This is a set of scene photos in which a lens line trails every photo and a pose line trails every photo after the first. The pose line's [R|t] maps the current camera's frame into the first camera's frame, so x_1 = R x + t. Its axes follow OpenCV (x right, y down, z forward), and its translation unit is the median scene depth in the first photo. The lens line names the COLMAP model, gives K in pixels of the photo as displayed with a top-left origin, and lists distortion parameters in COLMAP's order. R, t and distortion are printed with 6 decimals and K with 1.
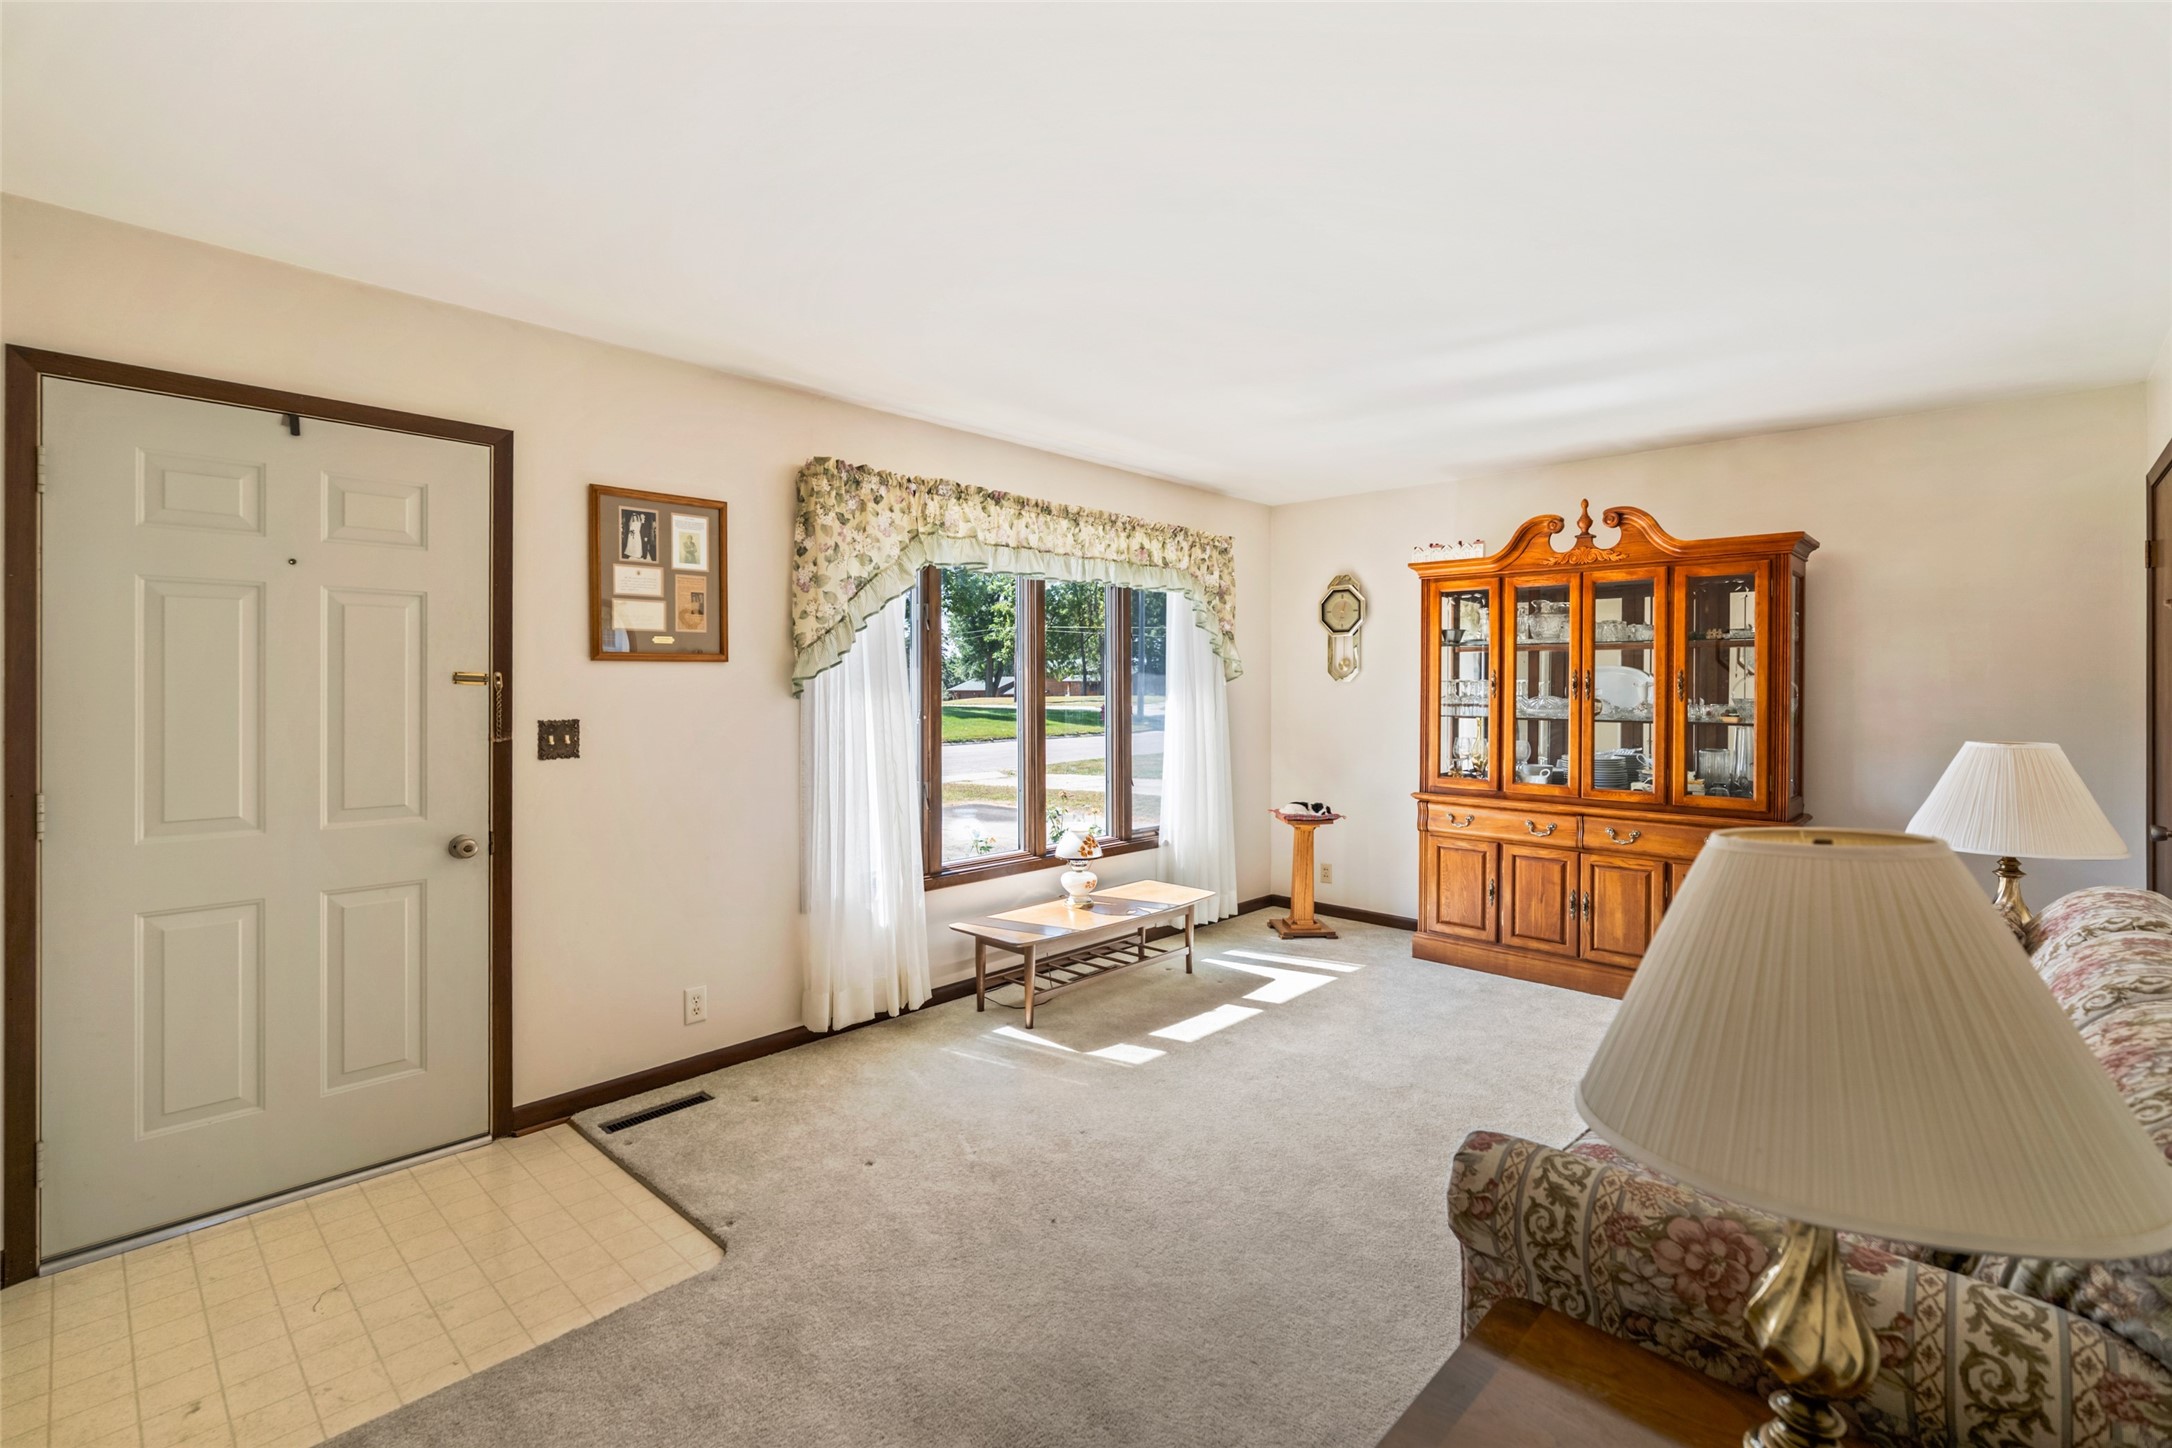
lens RADIAL K [[976.6, 0, 1071.4], [0, 976.6, 687.5], [0, 0, 1]] dist [-0.002770, 0.000732]
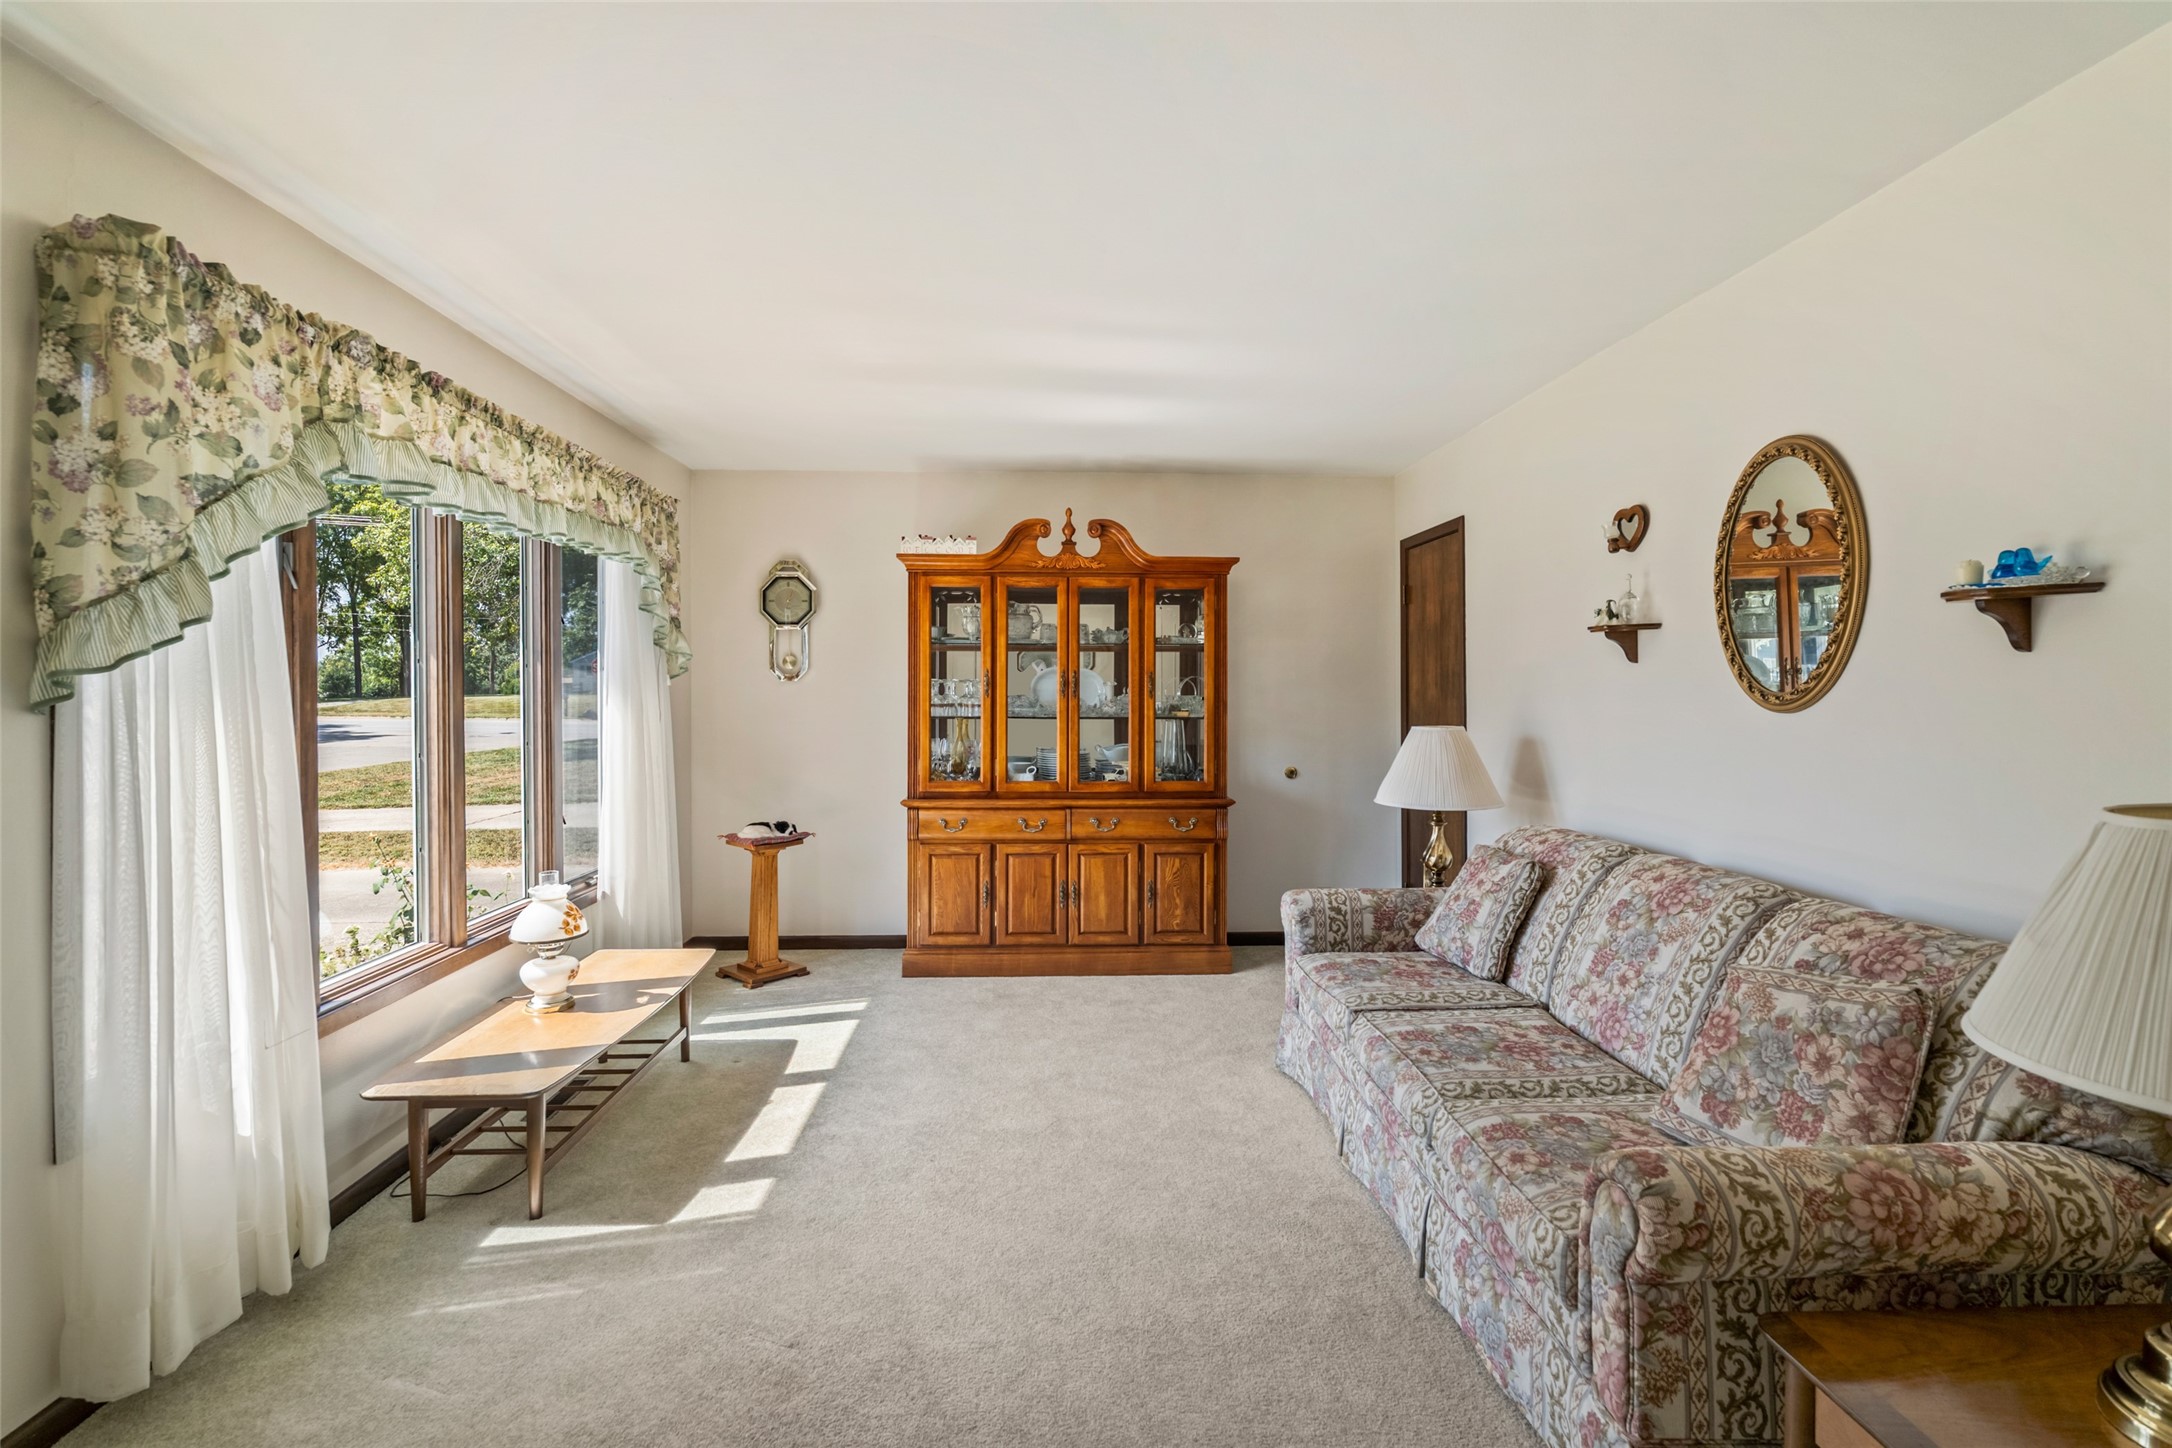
lens RADIAL K [[976.6, 0, 1071.4], [0, 976.6, 687.5], [0, 0, 1]] dist [-0.002770, 0.000732]
pose [[0.697245, -0.003589, 0.716824, -0.243931], [0.004149, 0.999991, 0.000971, 0.000020], [-0.716821, 0.002297, 0.697253, 0.281540]]
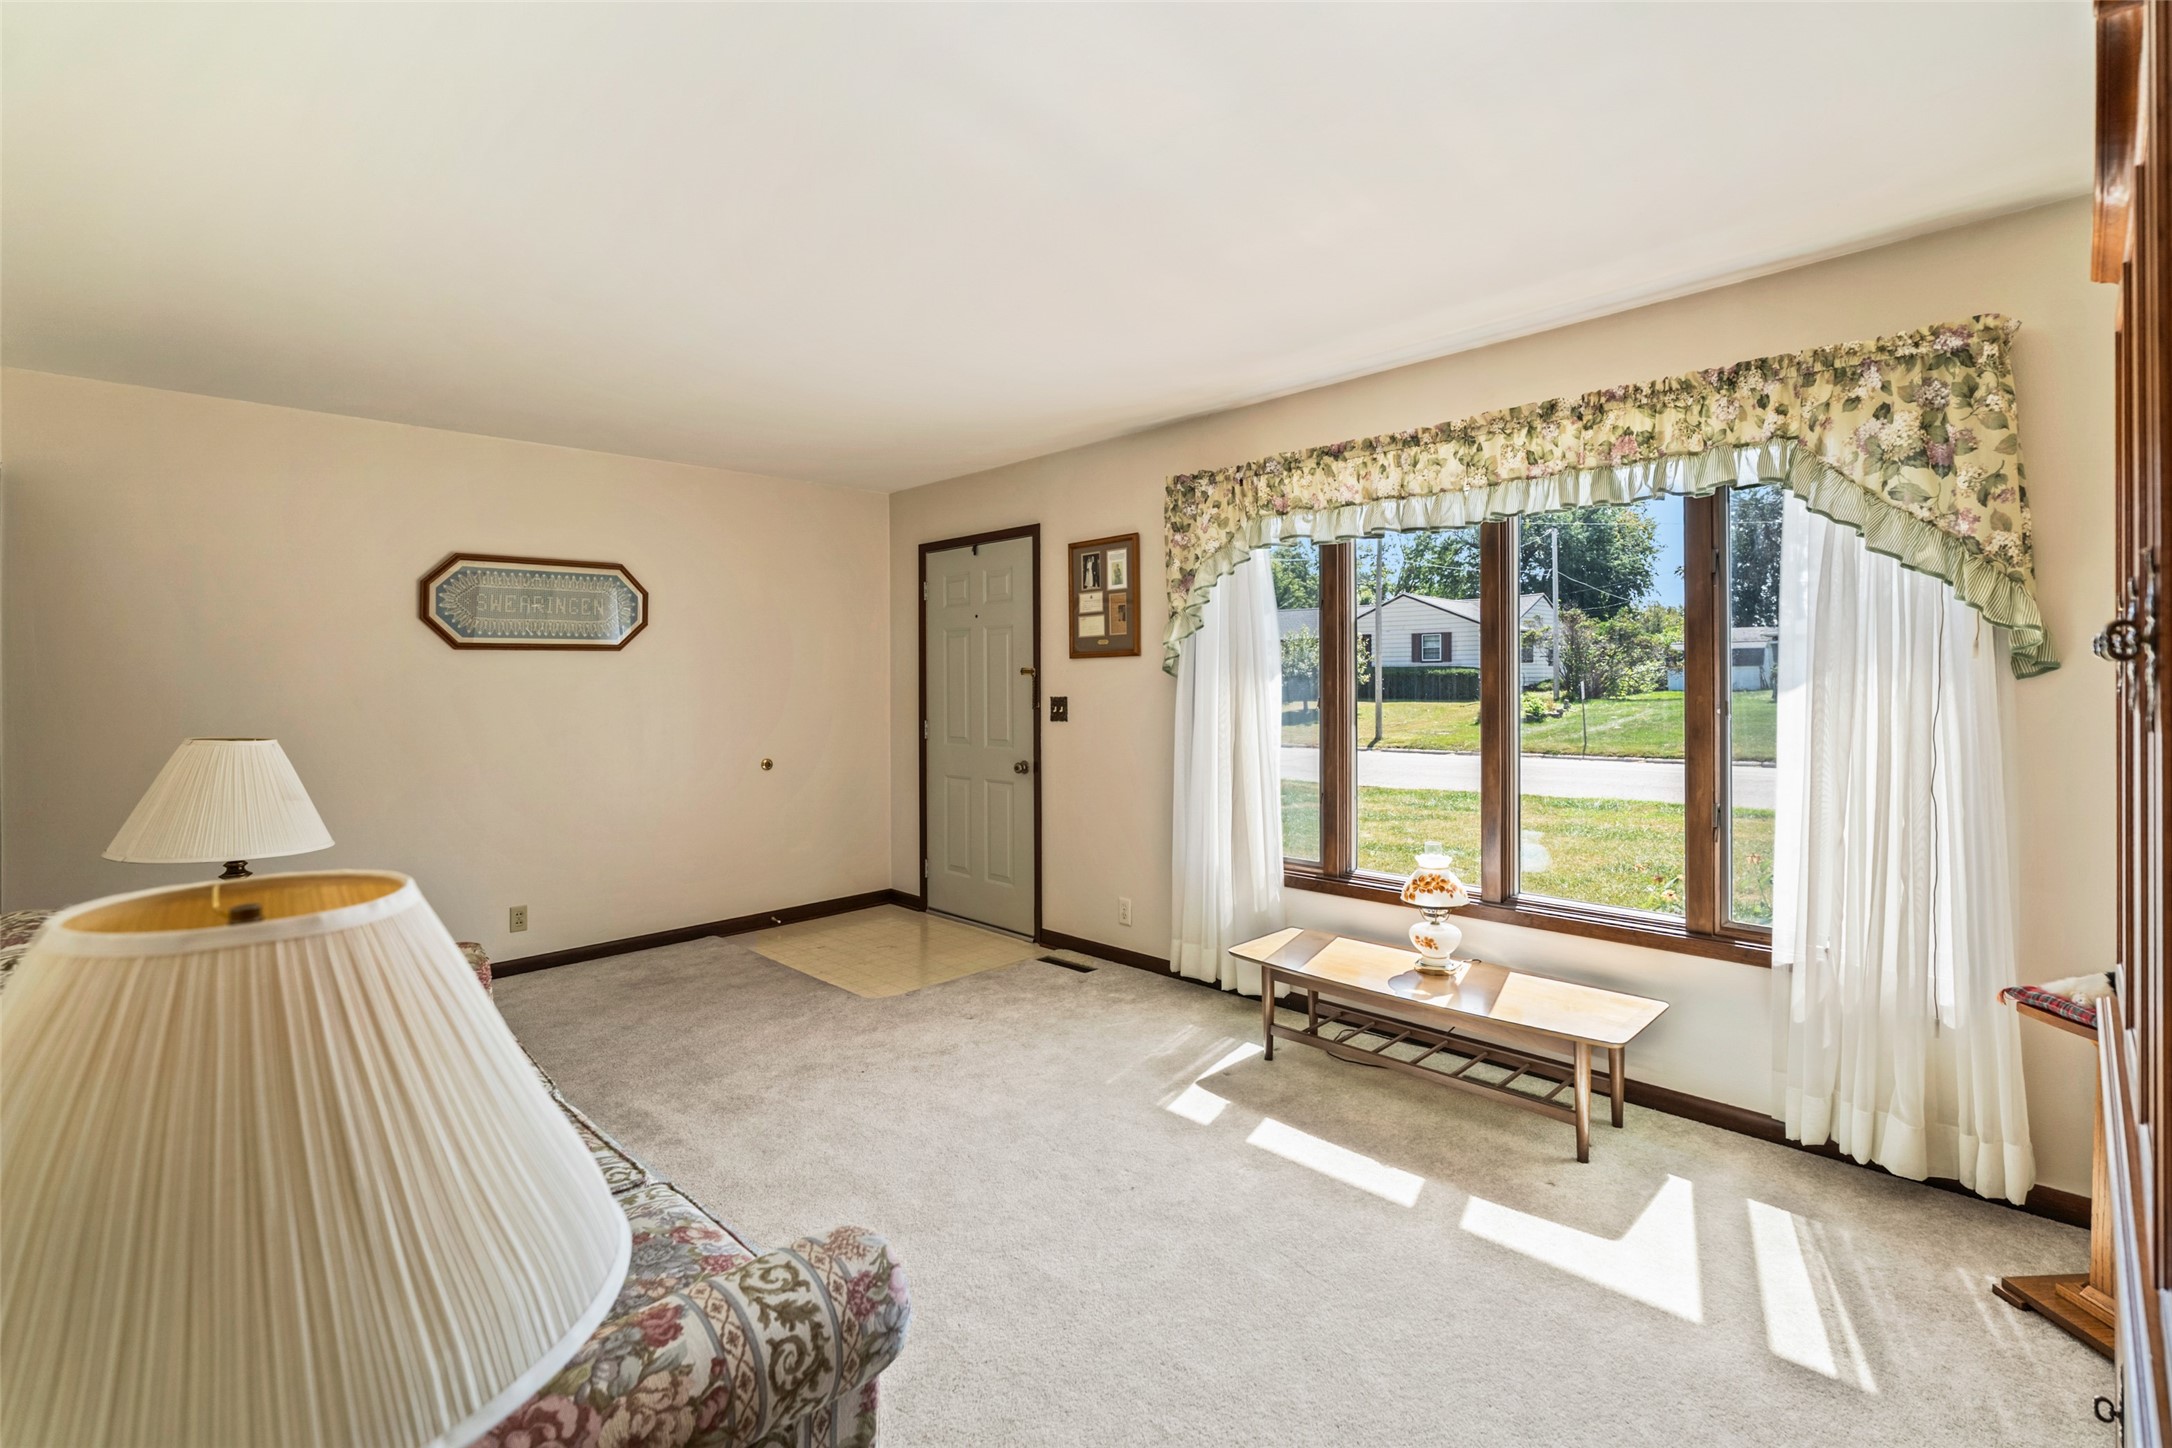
lens RADIAL K [[971.6, 0, 1089.0], [0, 971.6, 677.7], [0, 0, 1]] dist [-0.000907, 0.000100]
pose [[-0.018683, -0.002589, -0.999822, 0.794575], [0.006851, 0.999973, -0.002718, 0.005183], [0.999802, -0.006900, -0.018665, 0.811802]]
